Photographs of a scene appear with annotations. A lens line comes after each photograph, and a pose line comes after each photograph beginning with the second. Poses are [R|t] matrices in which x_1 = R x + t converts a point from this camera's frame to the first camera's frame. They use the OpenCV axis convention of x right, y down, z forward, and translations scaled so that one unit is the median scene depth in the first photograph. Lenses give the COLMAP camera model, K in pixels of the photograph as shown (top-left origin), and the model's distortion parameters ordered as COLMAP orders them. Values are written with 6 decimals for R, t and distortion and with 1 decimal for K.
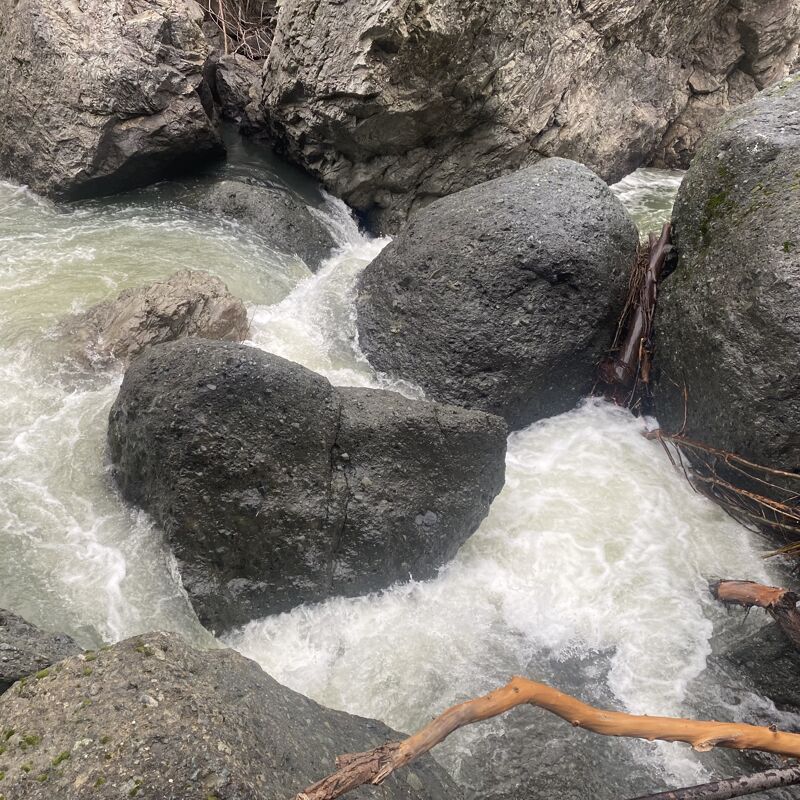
lens RADIAL K [[789.0, 0, 384.5], [0, 789.0, 400.3], [0, 0, 1]] dist [0.076087, -0.173879]
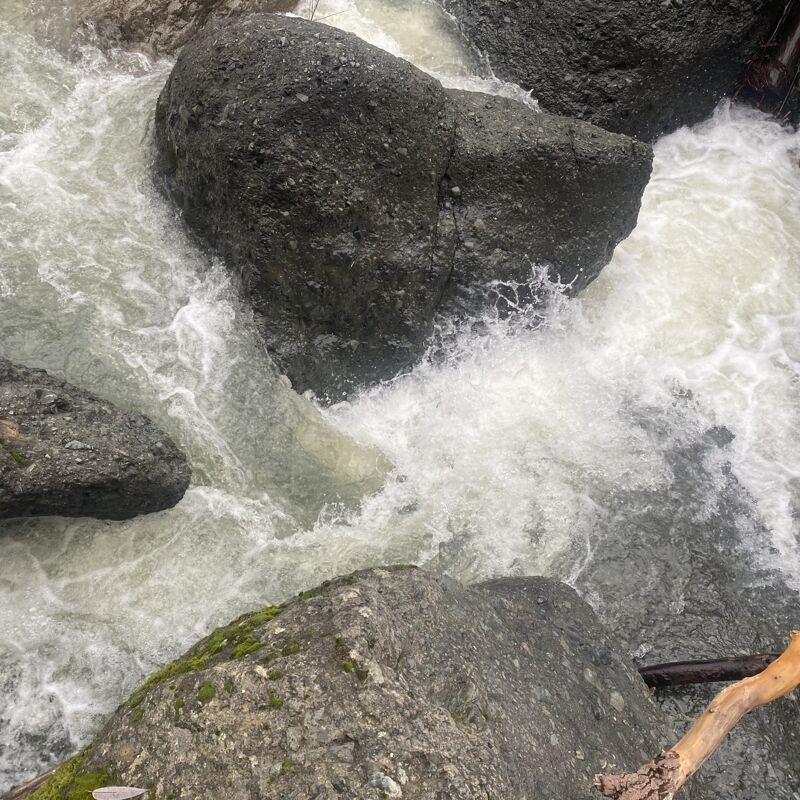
lens RADIAL K [[789.0, 0, 384.5], [0, 789.0, 400.3], [0, 0, 1]] dist [0.076087, -0.173879]
pose [[0.997783, 0.066528, -0.001896, -0.113236], [-0.059884, 0.909842, 0.410611, -0.065563], [0.029042, -0.409587, 0.911809, 0.187948]]
